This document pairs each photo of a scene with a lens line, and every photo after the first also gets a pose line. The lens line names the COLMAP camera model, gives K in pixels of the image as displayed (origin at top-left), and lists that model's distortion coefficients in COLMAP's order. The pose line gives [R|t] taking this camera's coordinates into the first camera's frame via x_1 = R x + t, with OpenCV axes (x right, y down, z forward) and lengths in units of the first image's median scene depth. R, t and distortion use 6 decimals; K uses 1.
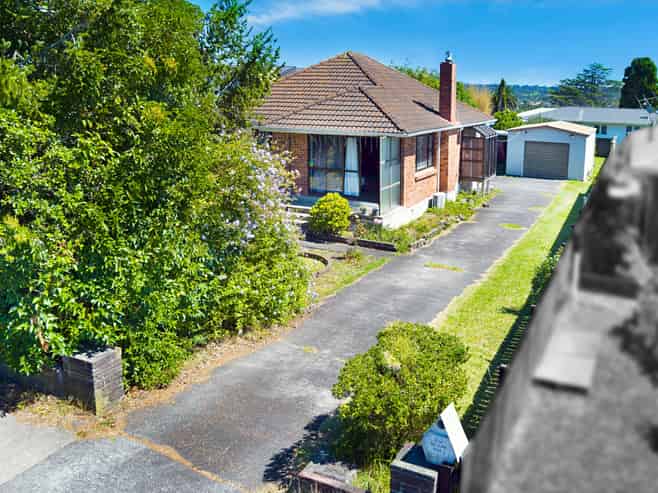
lens RADIAL K [[648.5, 0, 329.0], [0, 648.5, 246.5], [0, 0, 1]] dist [-0.092765, -0.011030]
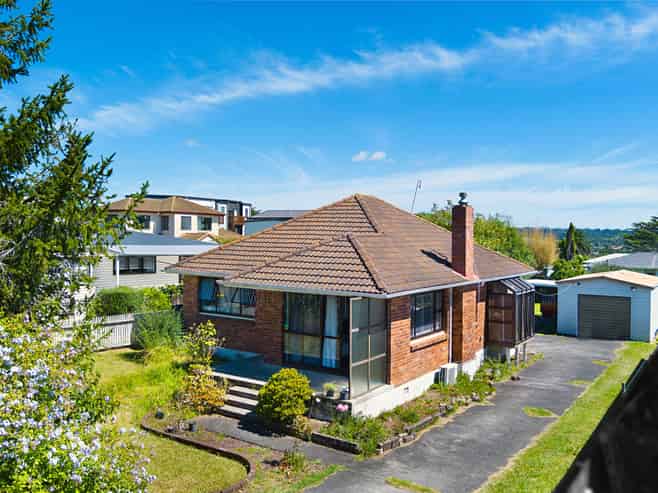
lens RADIAL K [[648.5, 0, 329.0], [0, 648.5, 246.5], [0, 0, 1]] dist [-0.092765, -0.011030]
pose [[0.992298, 0.004530, -0.123789, 0.121138], [-0.031300, 0.976072, -0.215182, -0.048905], [0.119852, 0.217399, 0.968697, 0.178111]]
